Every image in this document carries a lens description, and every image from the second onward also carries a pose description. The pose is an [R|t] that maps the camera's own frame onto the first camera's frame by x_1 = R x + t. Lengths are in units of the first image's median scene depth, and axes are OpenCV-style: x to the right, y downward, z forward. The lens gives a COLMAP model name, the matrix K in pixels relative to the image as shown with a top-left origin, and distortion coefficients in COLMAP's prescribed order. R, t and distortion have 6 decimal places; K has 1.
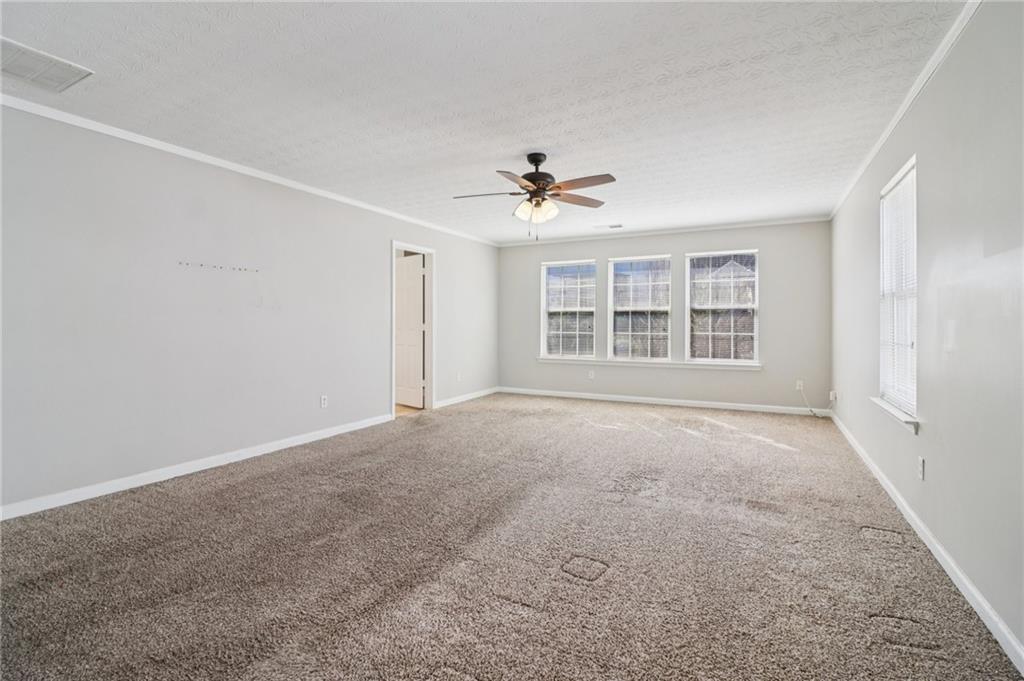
lens RADIAL K [[474.9, 0, 513.4], [0, 474.9, 324.1], [0, 0, 1]] dist [0.000778, -0.012705]
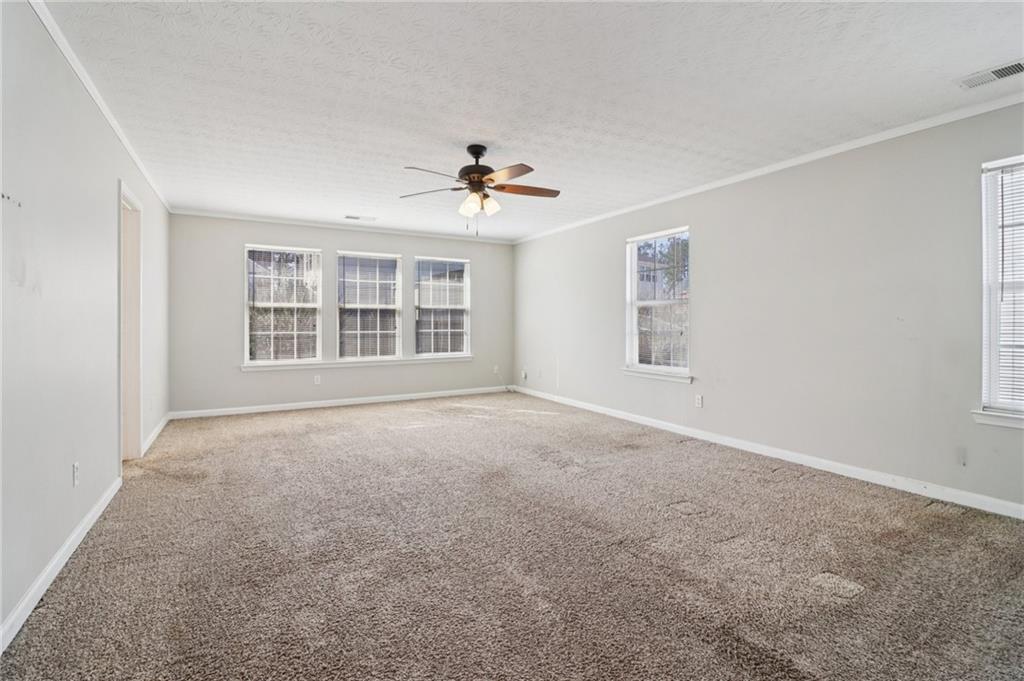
lens RADIAL K [[479.4, 0, 510.6], [0, 479.4, 319.6], [0, 0, 1]] dist [0.001708, -0.000306]
pose [[0.544486, 0.003068, 0.838765, -0.426107], [0.003121, 0.999979, -0.005683, 0.000753], [-0.838764, 0.005712, 0.544465, 0.240476]]
